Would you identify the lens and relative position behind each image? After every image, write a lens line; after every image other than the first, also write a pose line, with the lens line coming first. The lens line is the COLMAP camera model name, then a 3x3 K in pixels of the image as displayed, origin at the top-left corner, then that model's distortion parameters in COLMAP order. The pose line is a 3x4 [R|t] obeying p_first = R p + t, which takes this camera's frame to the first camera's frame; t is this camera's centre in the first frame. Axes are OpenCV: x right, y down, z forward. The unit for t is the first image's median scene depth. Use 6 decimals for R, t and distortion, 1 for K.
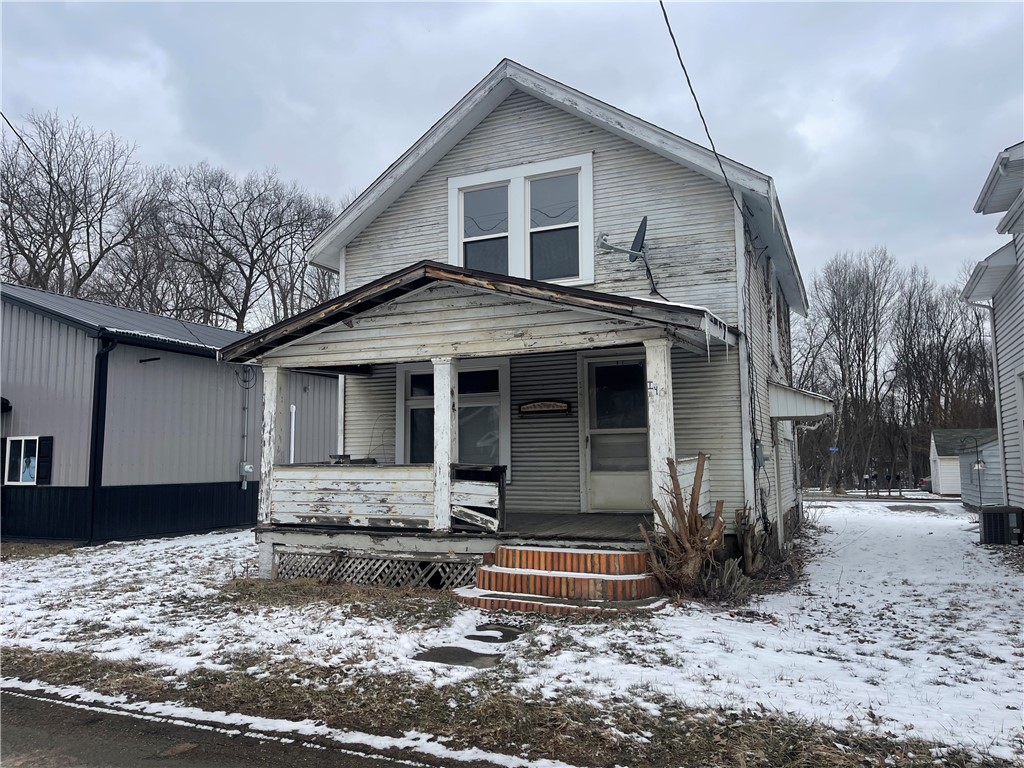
lens RADIAL K [[754.5, 0, 507.6], [0, 754.5, 383.7], [0, 0, 1]] dist [0.020016, -0.001470]
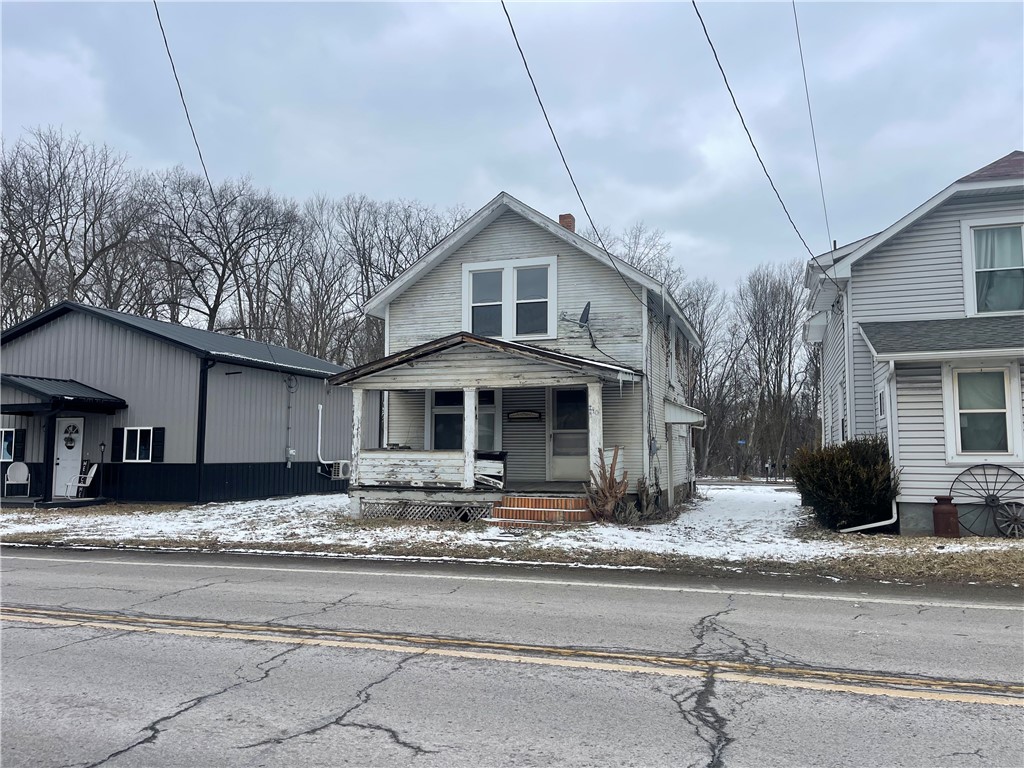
lens RADIAL K [[754.5, 0, 516.5], [0, 754.5, 384.4], [0, 0, 1]] dist [0.020016, -0.001470]
pose [[0.995562, 0.019488, 0.092063, -0.119021], [-0.020852, 0.999686, 0.013877, -0.058028], [-0.091764, -0.015735, 0.995656, -0.603982]]
